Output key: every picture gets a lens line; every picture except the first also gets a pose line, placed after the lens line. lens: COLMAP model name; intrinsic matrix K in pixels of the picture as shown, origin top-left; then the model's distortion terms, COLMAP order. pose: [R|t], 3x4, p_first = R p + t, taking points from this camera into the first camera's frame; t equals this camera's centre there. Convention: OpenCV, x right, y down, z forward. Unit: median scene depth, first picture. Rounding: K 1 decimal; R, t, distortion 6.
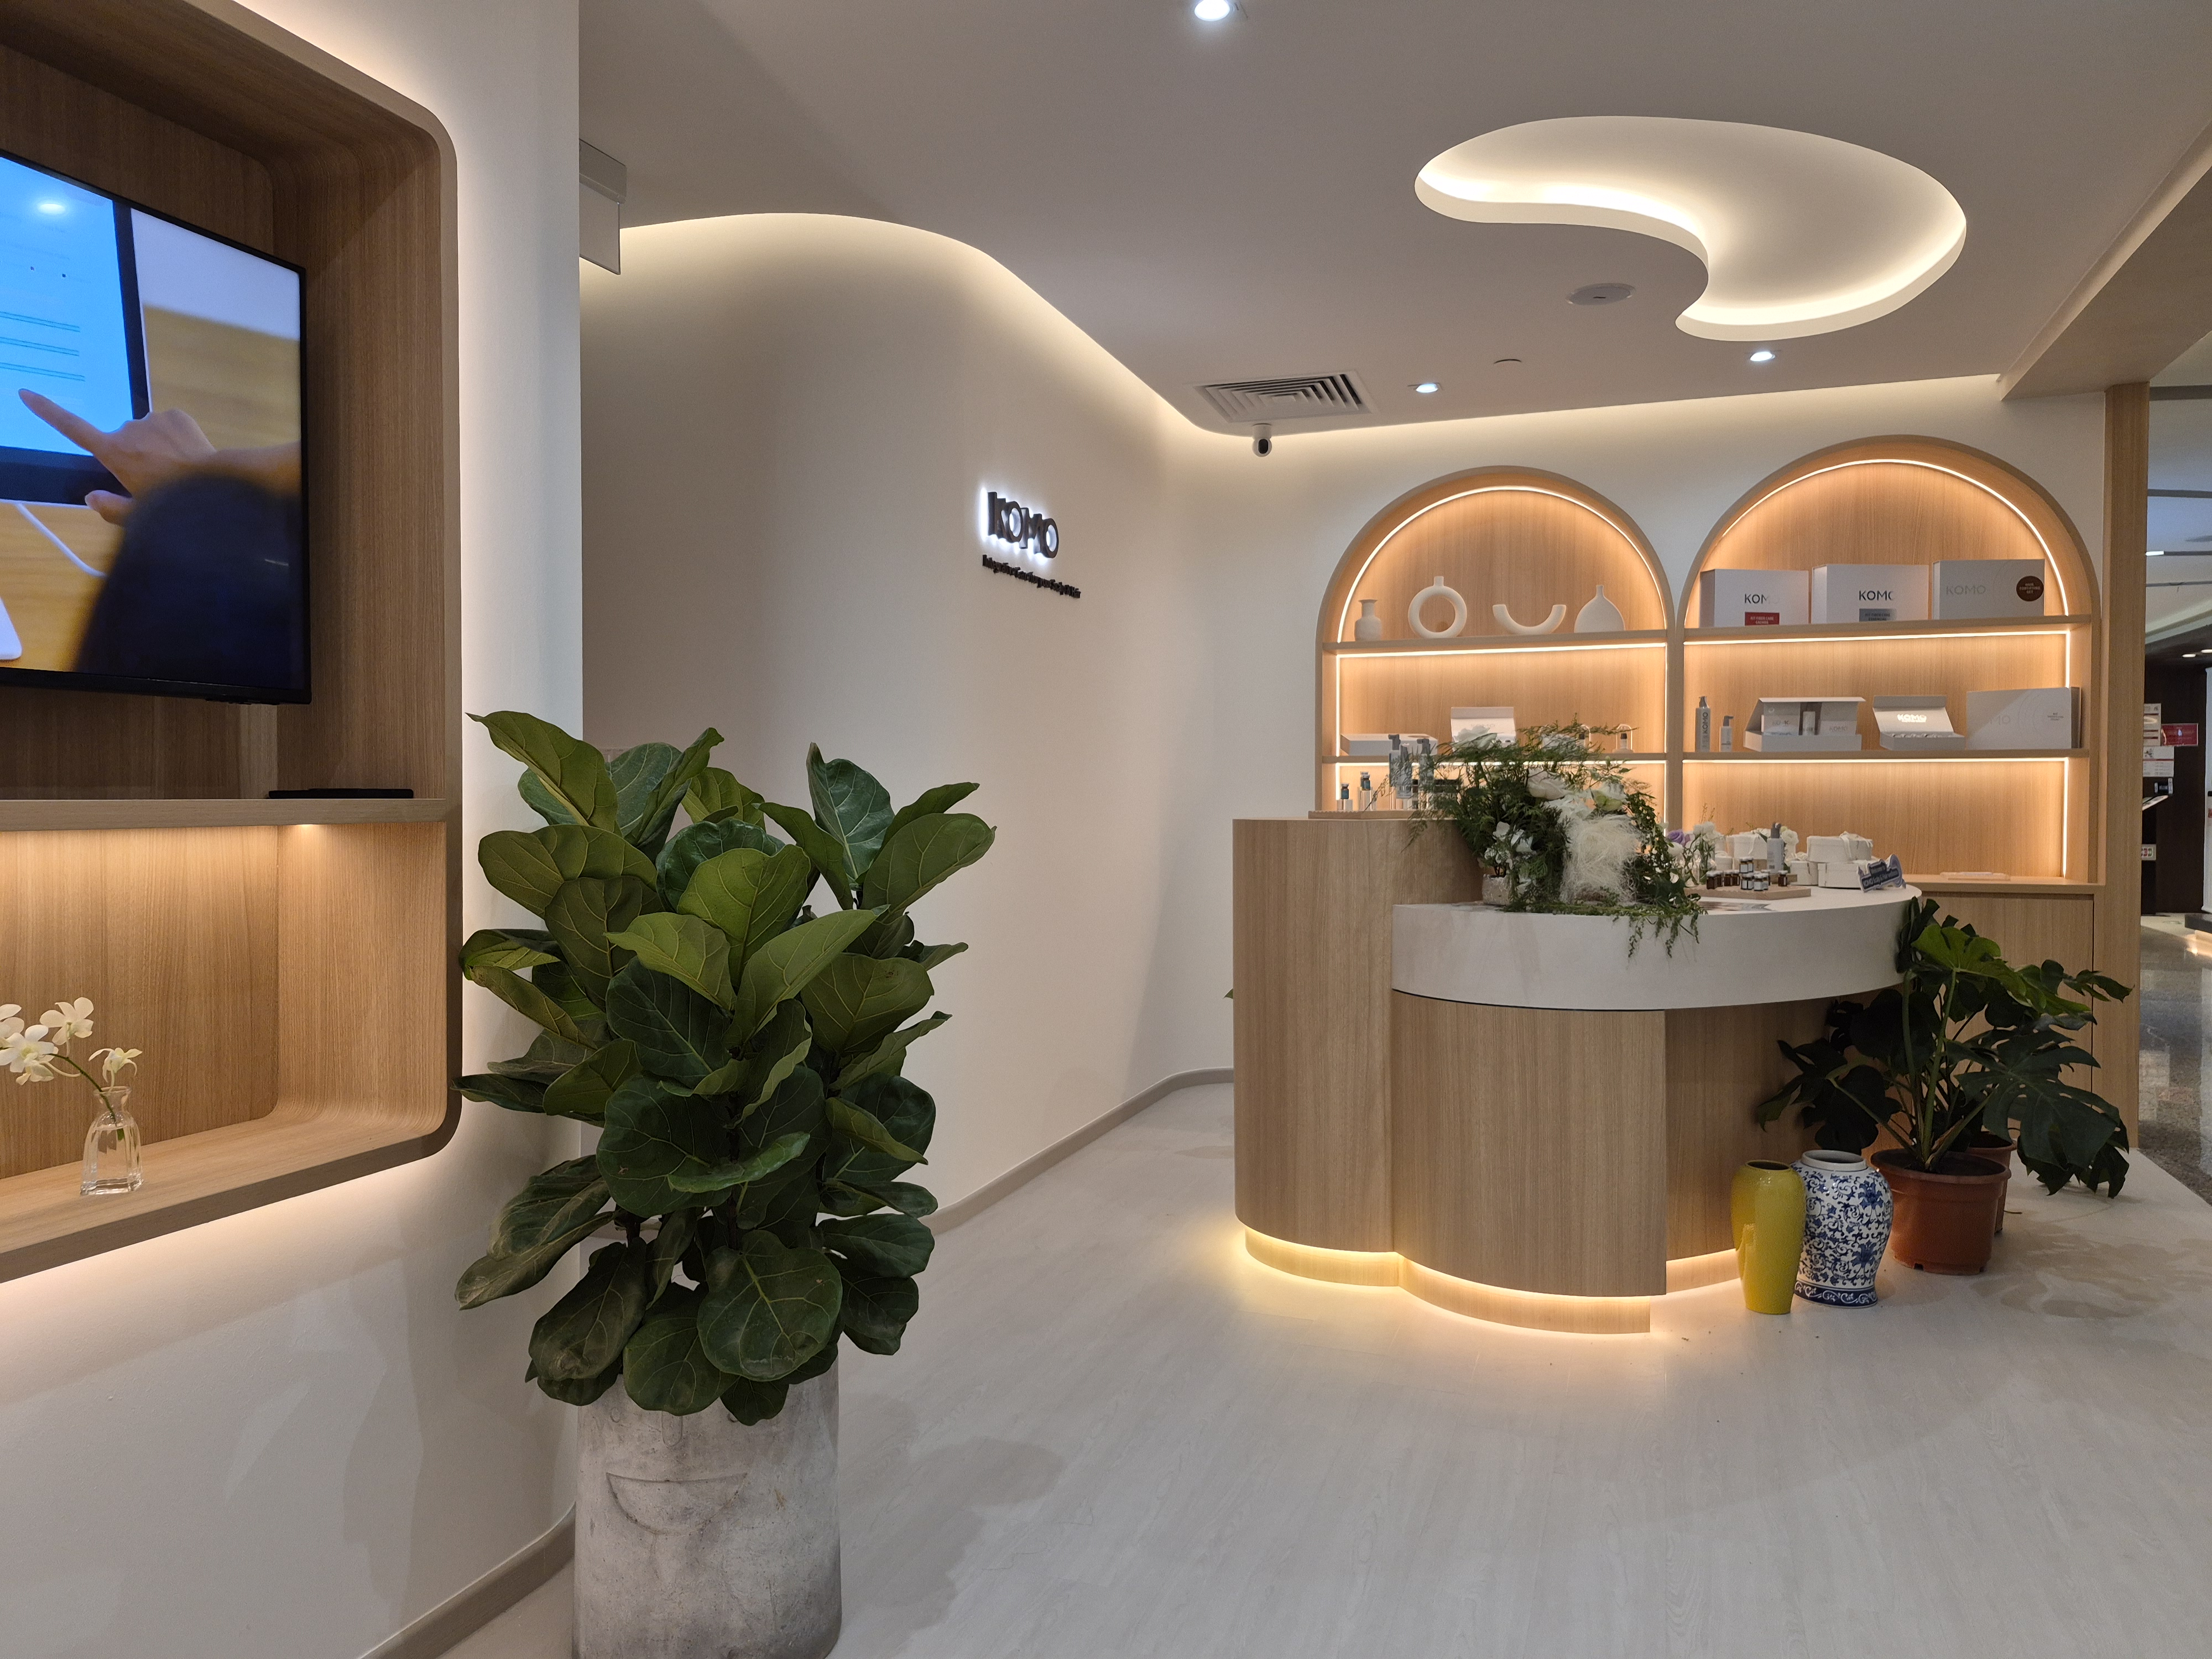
lens RADIAL K [[1550.9, 0, 1106.0], [0, 1550.9, 829.5], [0, 0, 1]] dist [0.063521, -0.001826]
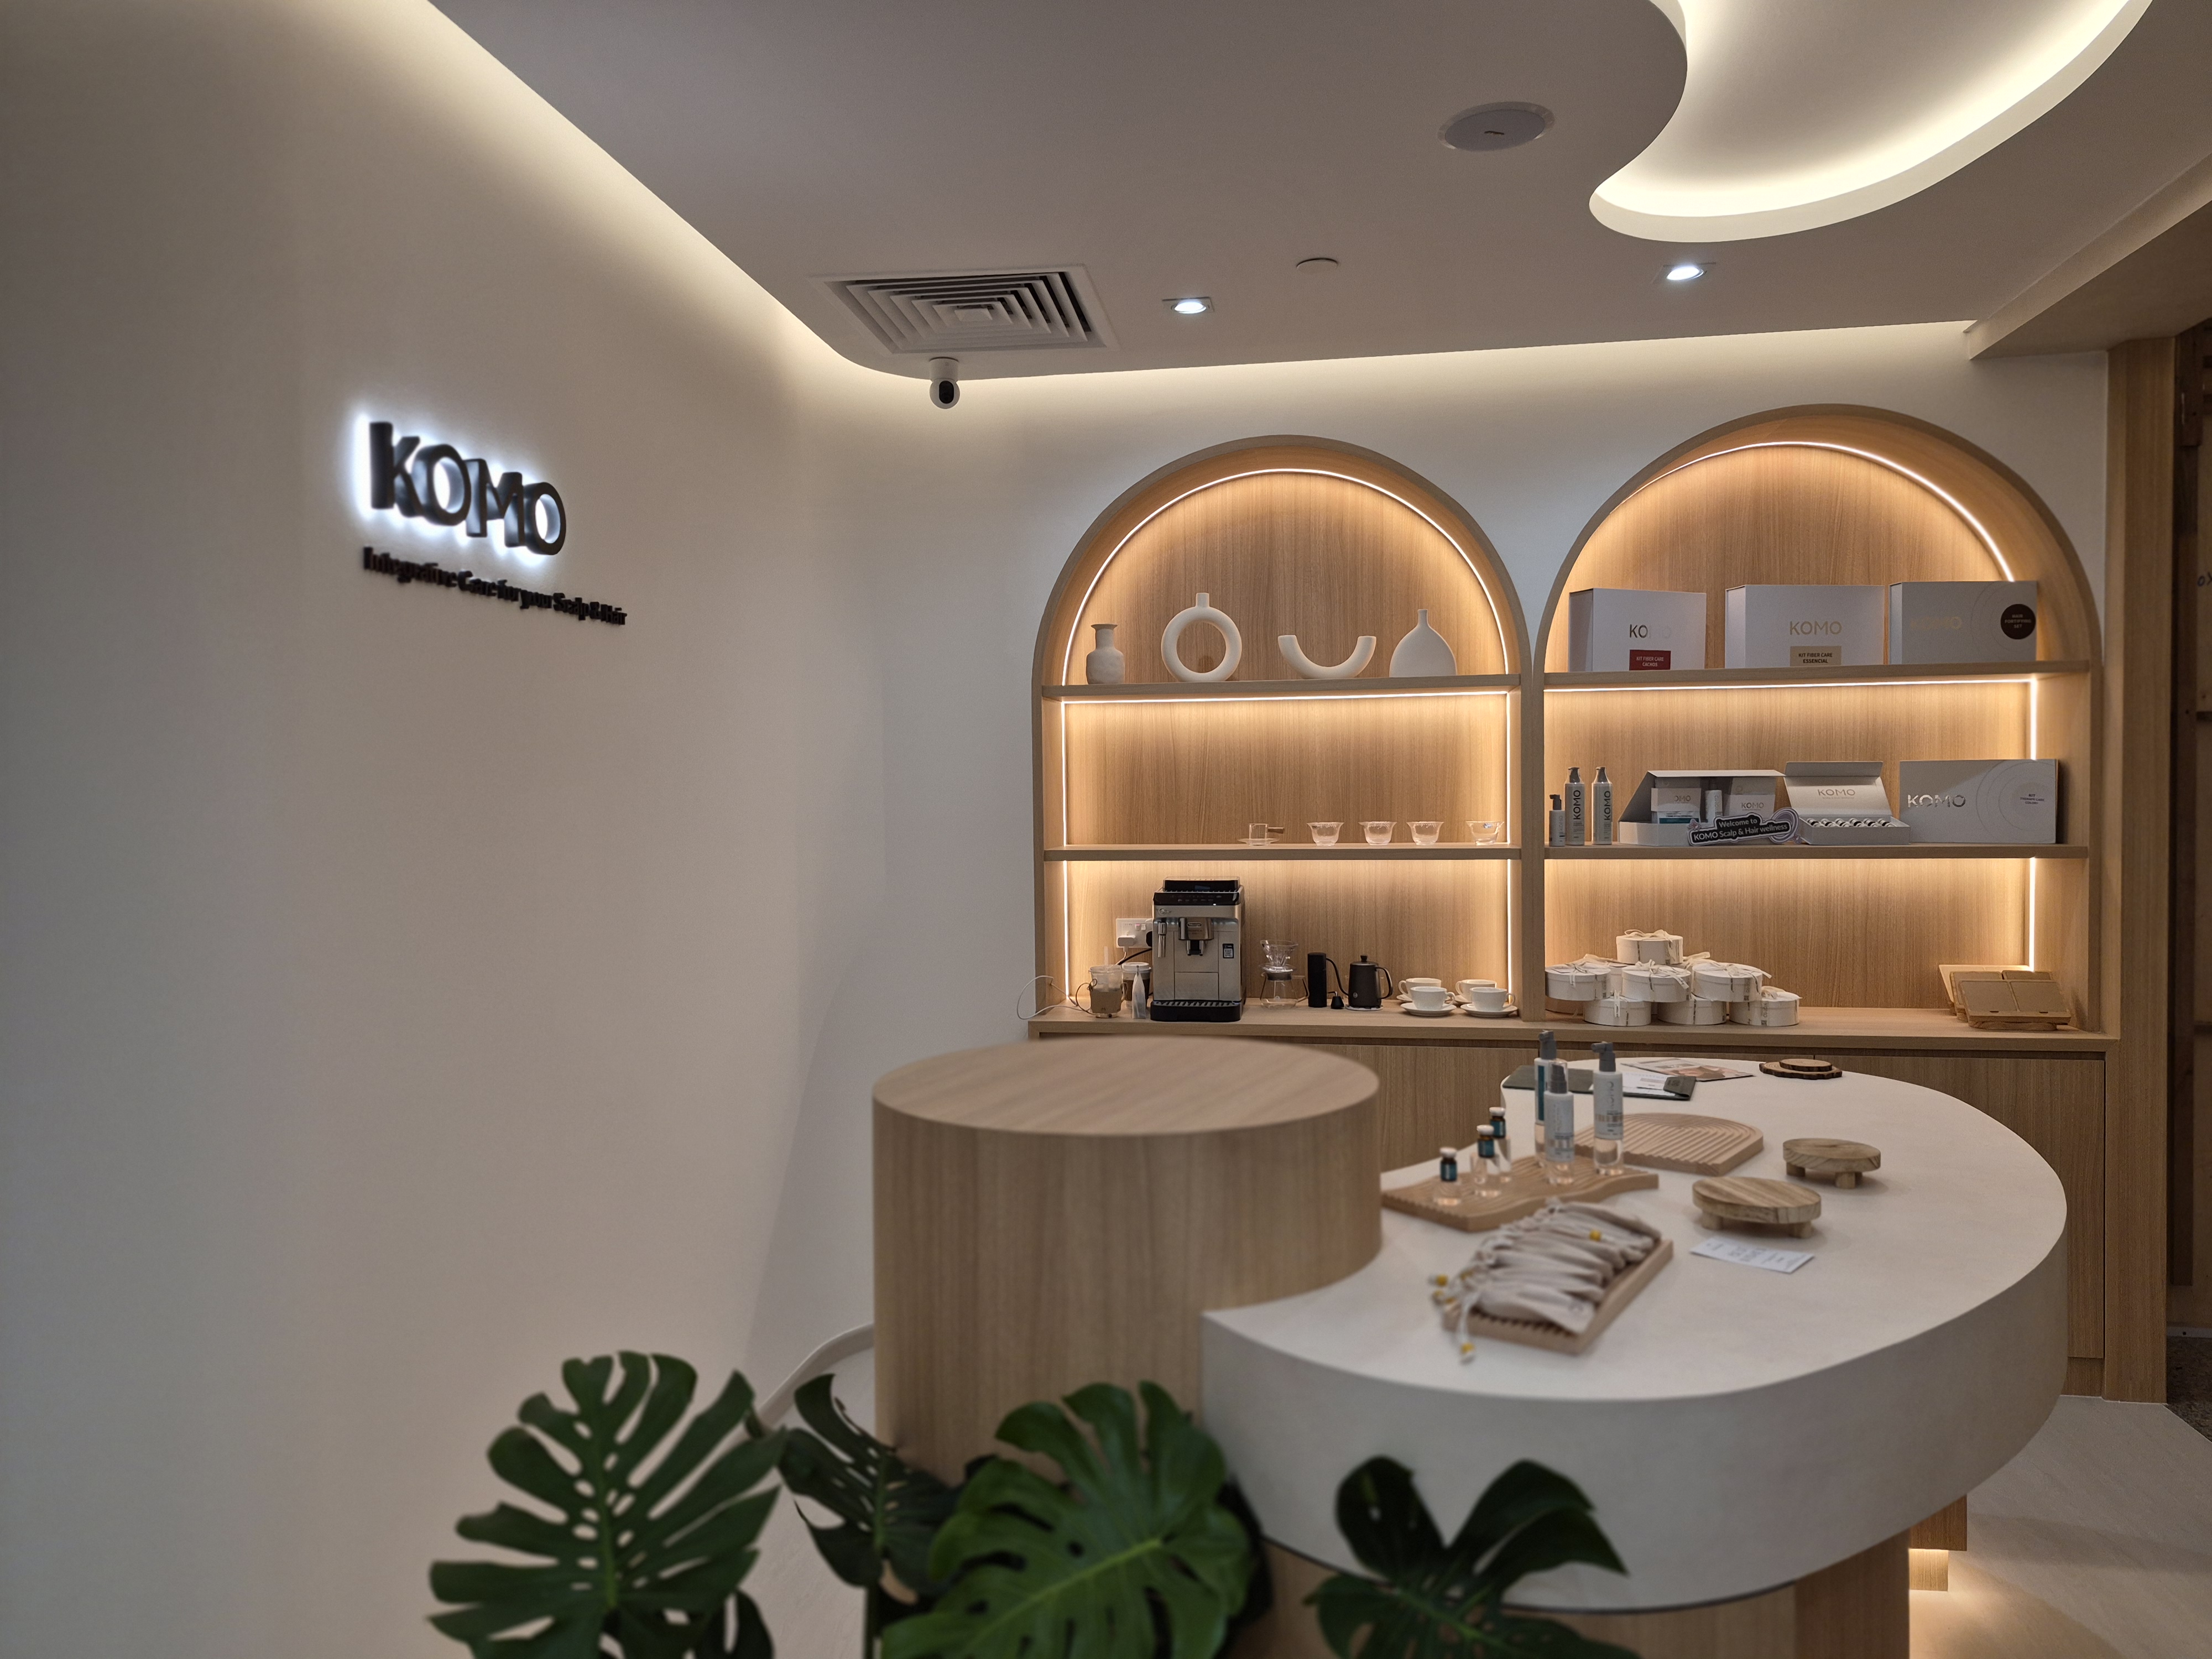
lens RADIAL K [[1550.9, 0, 1106.0], [0, 1550.9, 829.5], [0, 0, 1]] dist [0.063521, -0.001826]
pose [[0.983783, -0.016342, 0.178618, 0.047700], [0.016454, 0.999864, 0.000856, -0.062142], [-0.178608, 0.002097, 0.983918, 0.346834]]
